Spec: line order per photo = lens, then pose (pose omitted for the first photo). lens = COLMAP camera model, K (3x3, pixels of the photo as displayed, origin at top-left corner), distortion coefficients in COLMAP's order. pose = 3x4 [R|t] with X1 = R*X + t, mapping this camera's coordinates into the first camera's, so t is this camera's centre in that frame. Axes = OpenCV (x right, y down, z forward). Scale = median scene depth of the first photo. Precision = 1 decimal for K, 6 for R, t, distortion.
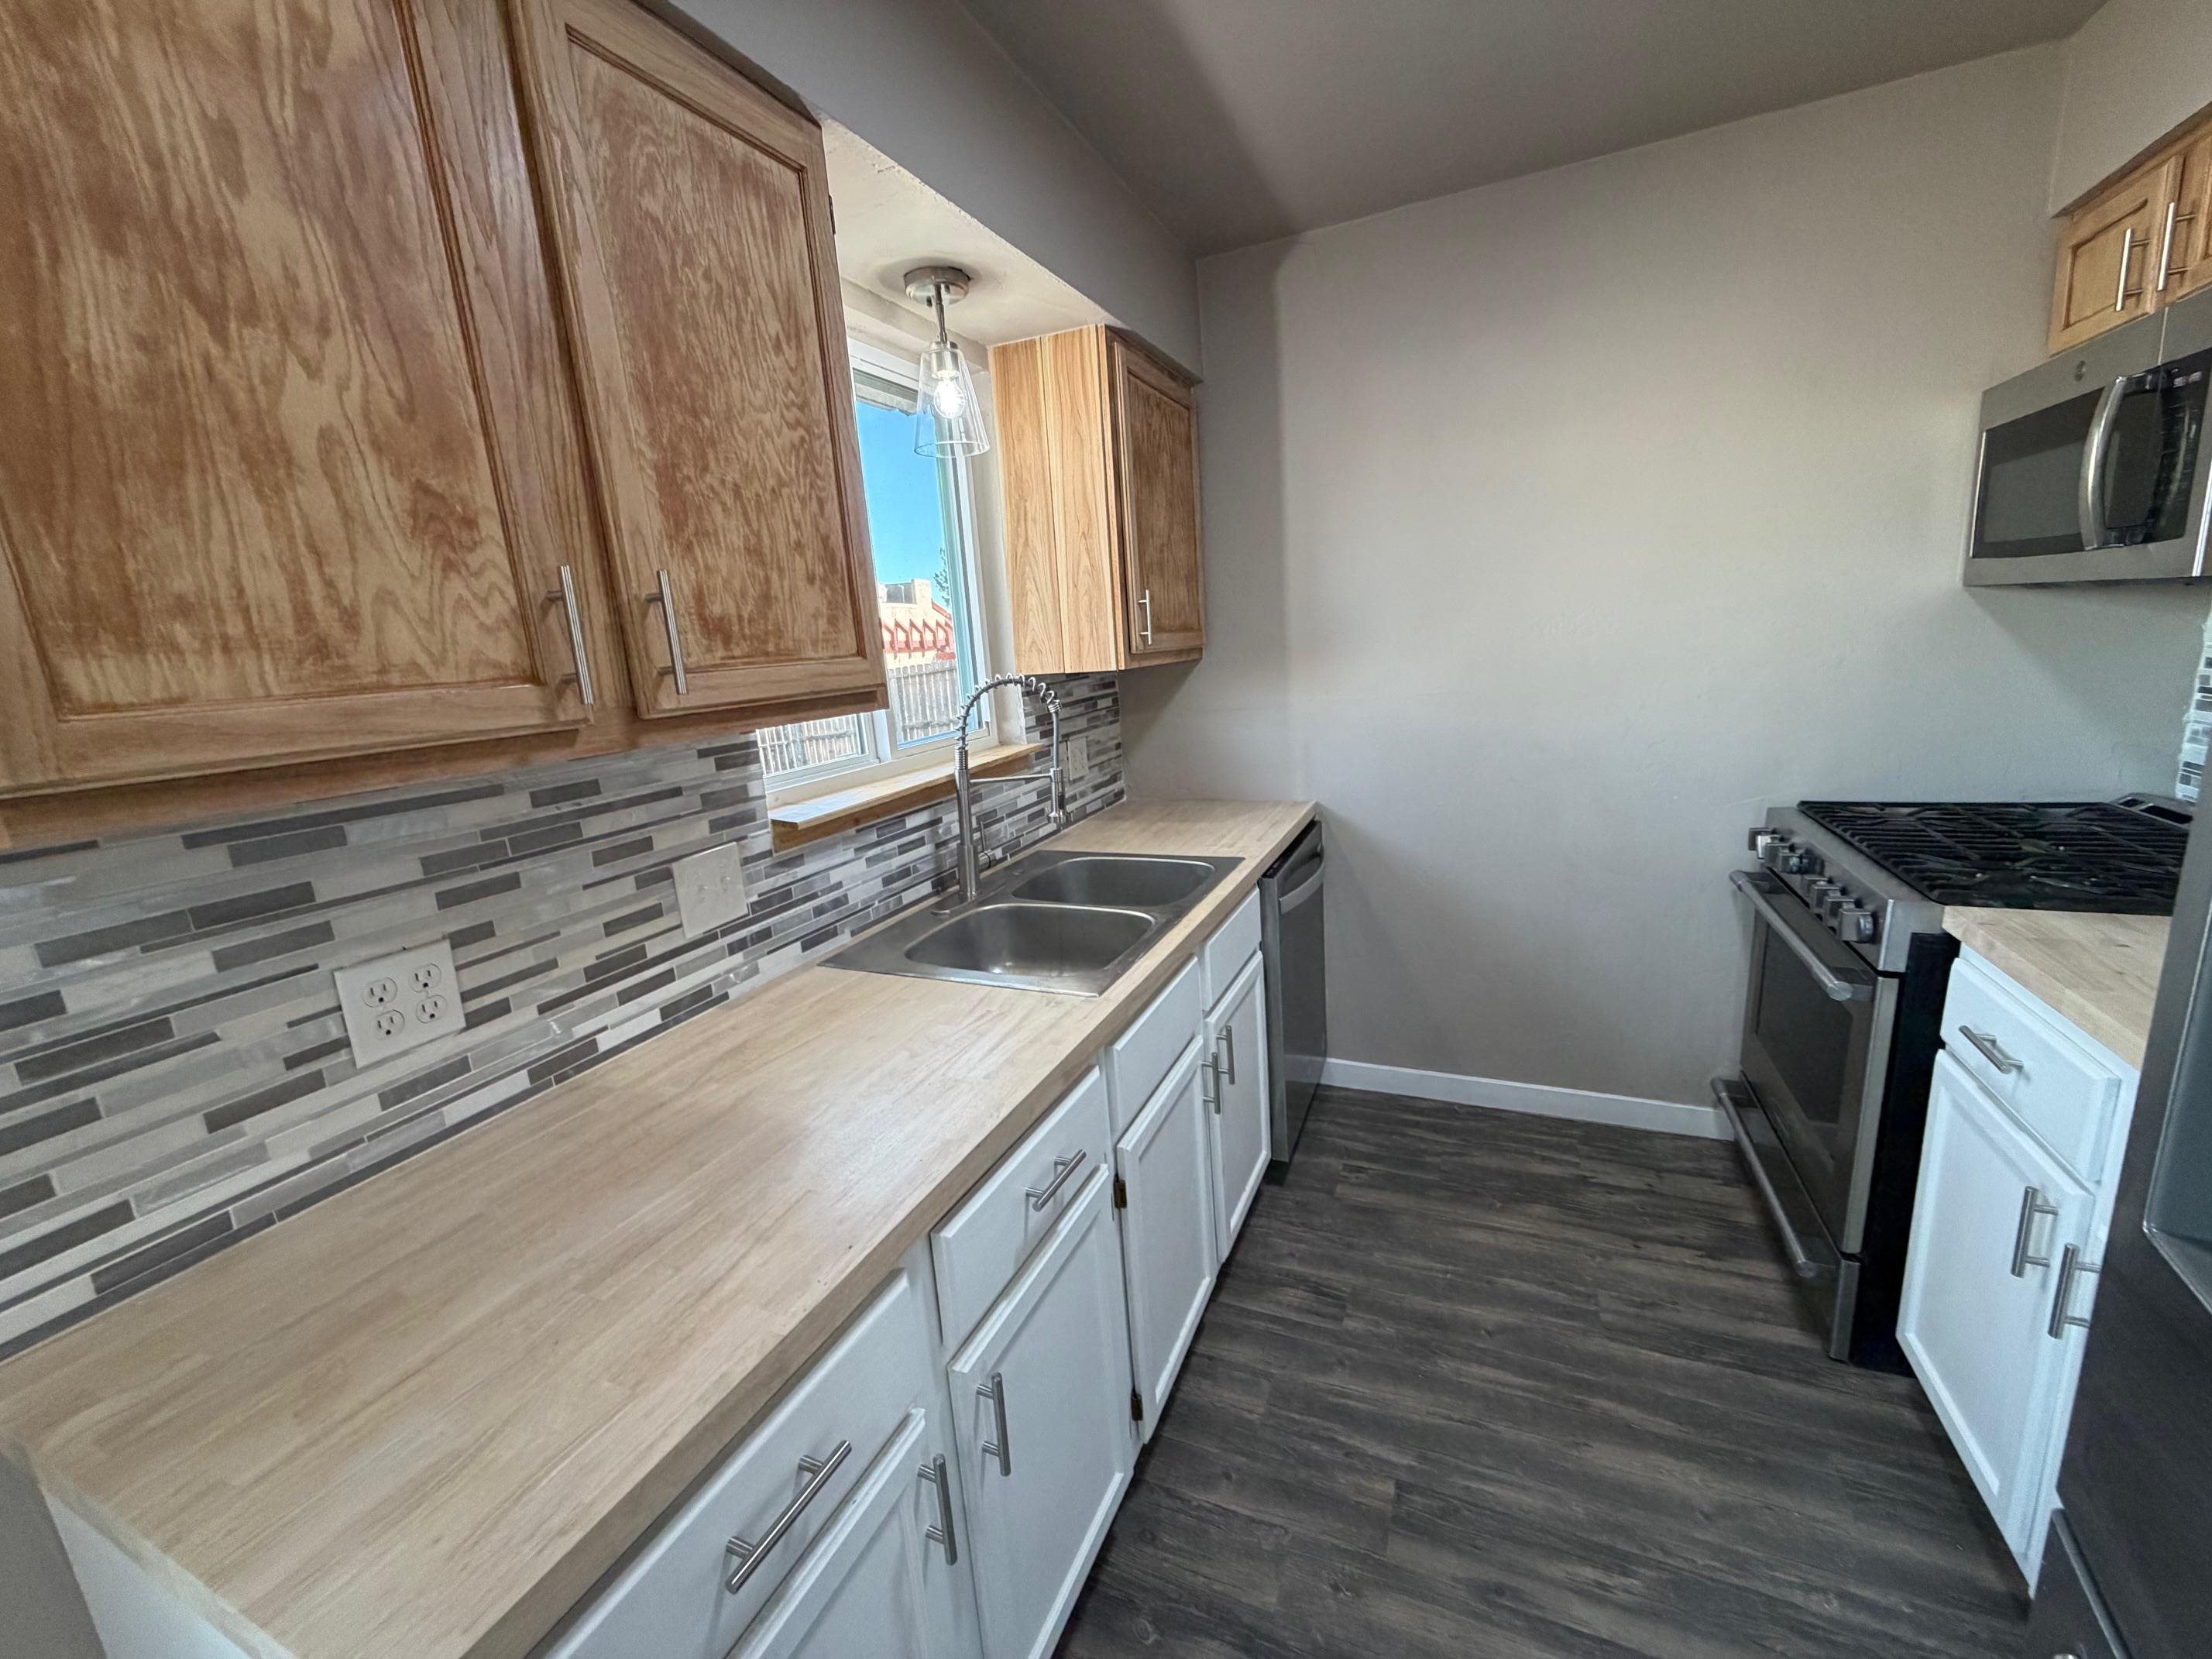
lens RADIAL K [[882.3, 0, 1099.8], [0, 882.3, 830.3], [0, 0, 1]] dist [-0.001111, 0.000578]
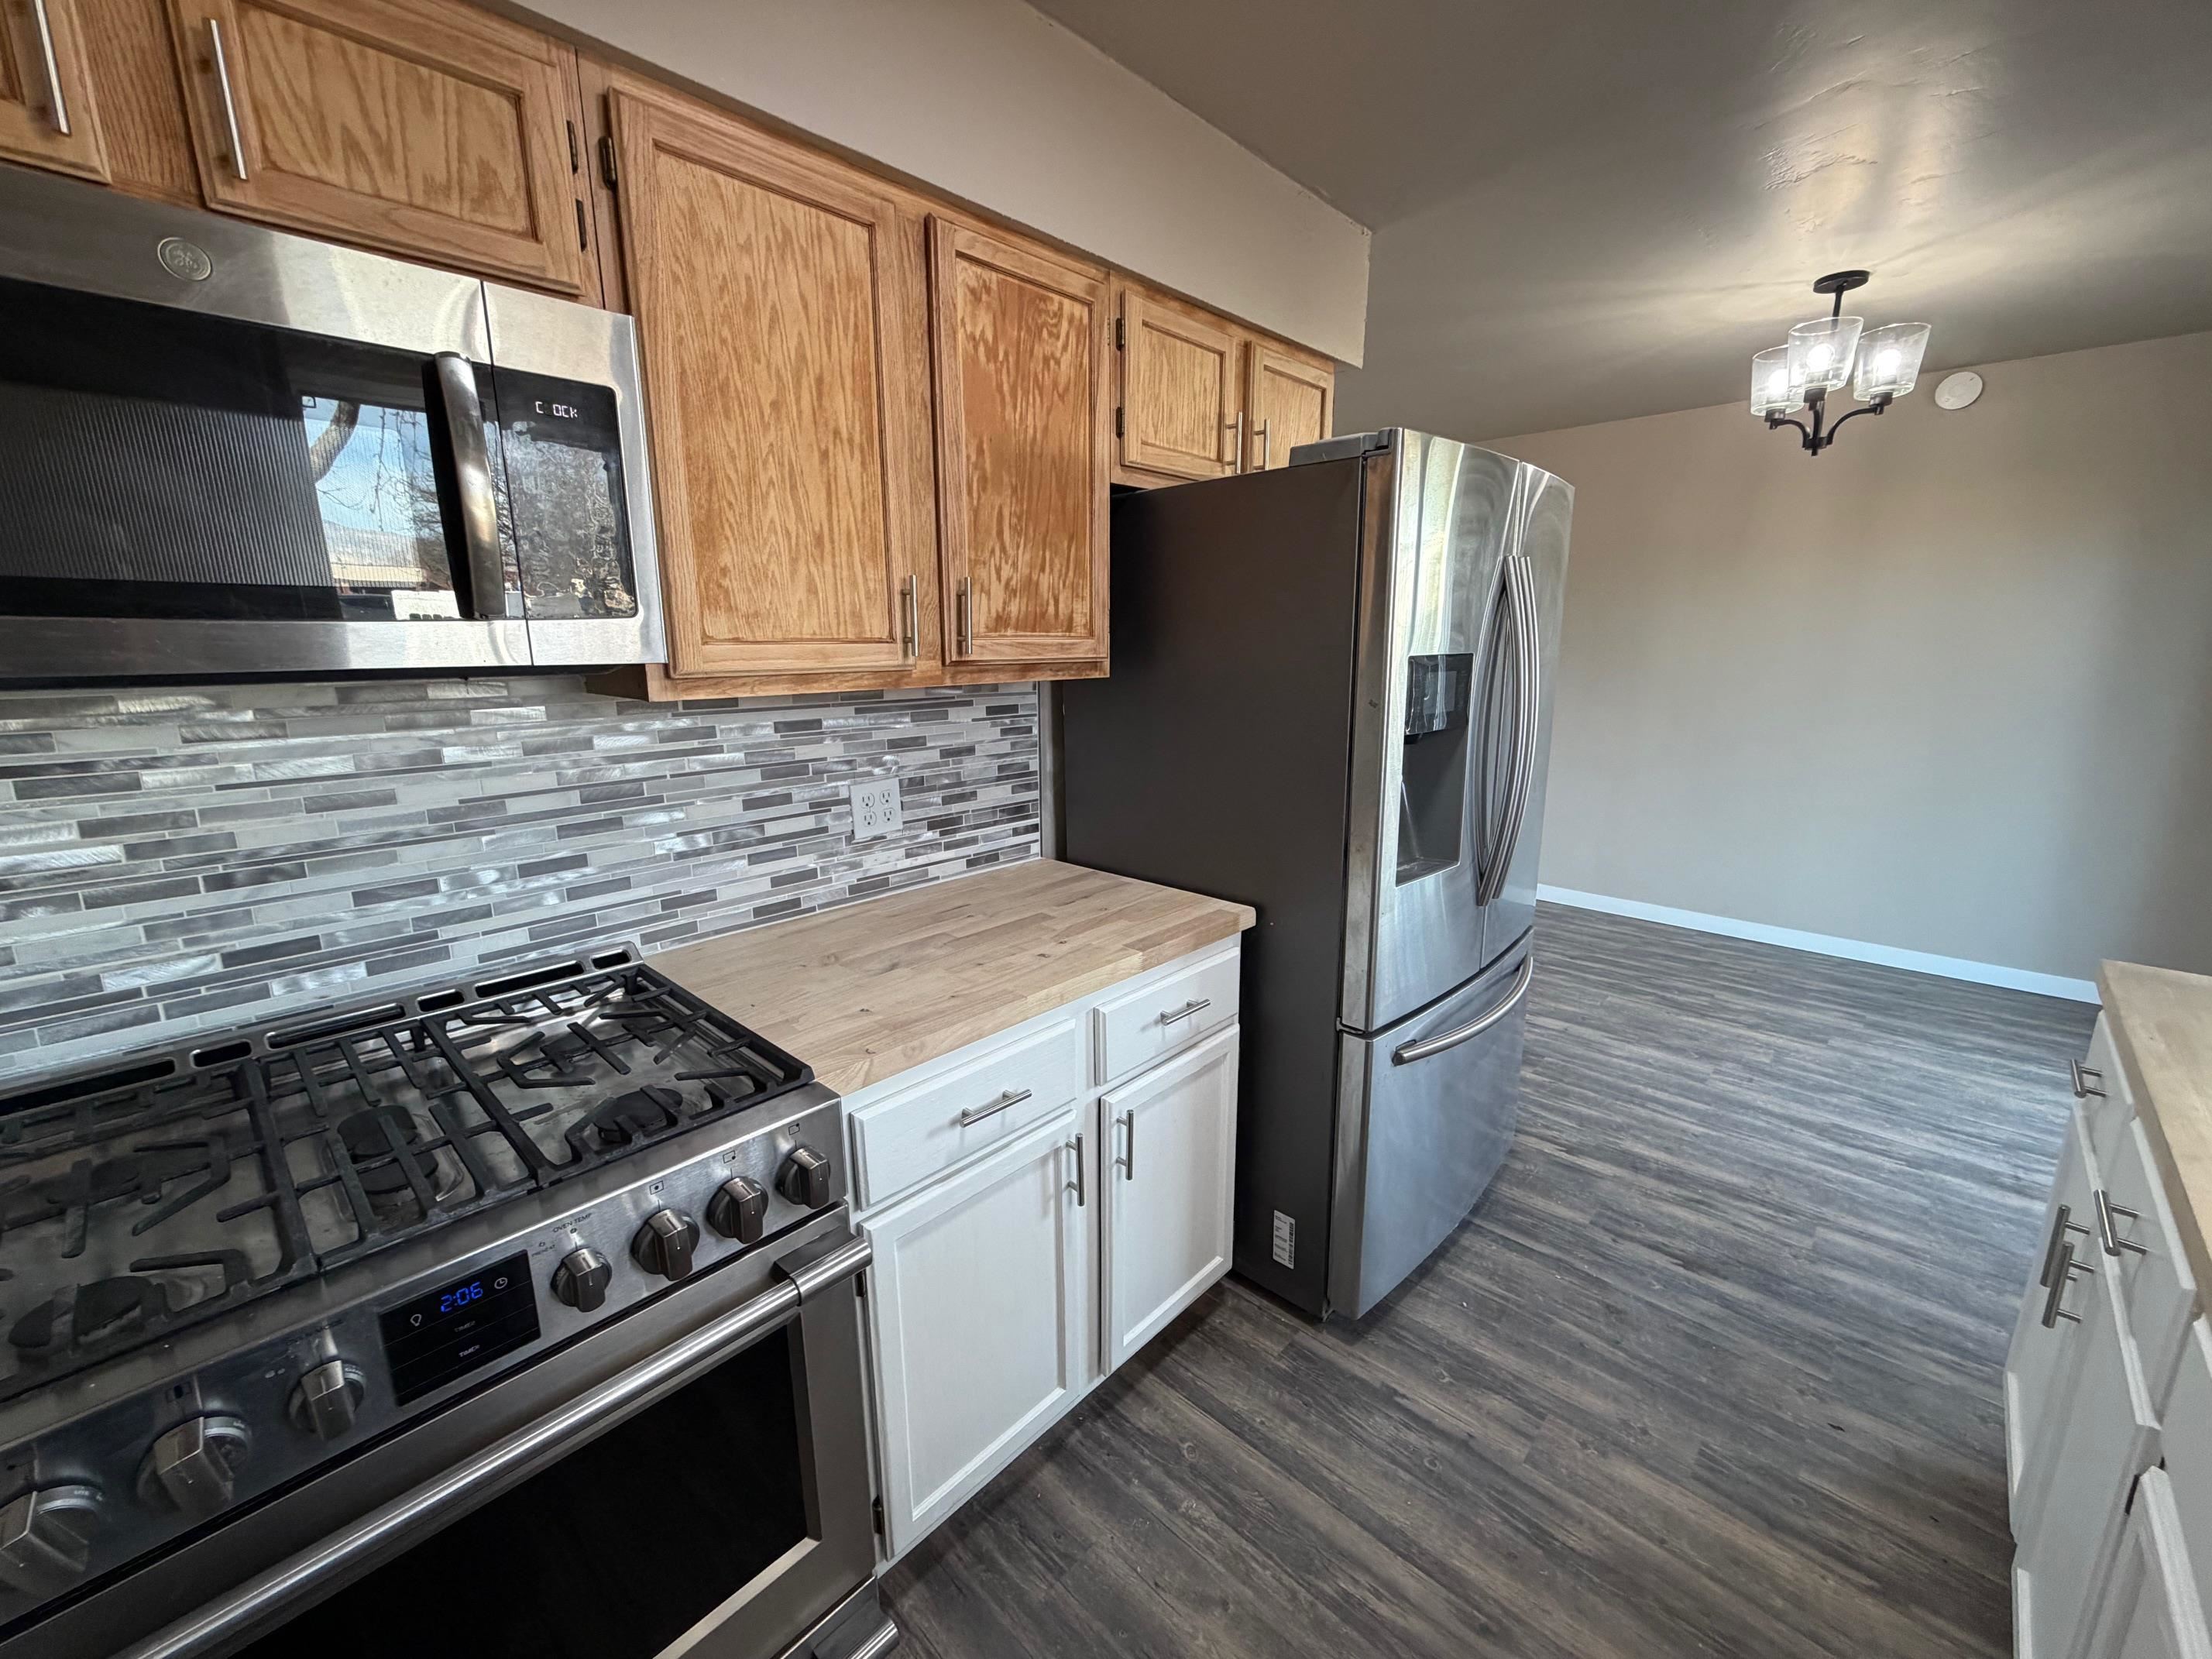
lens RADIAL K [[882.3, 0, 1101.3], [0, 882.3, 830.8], [0, 0, 1]] dist [-0.001111, 0.000578]
pose [[-0.939874, 0.004438, 0.341492, 0.488420], [0.143439, 0.912577, 0.382921, -0.371638], [-0.309938, 0.408881, -0.858344, 1.528626]]
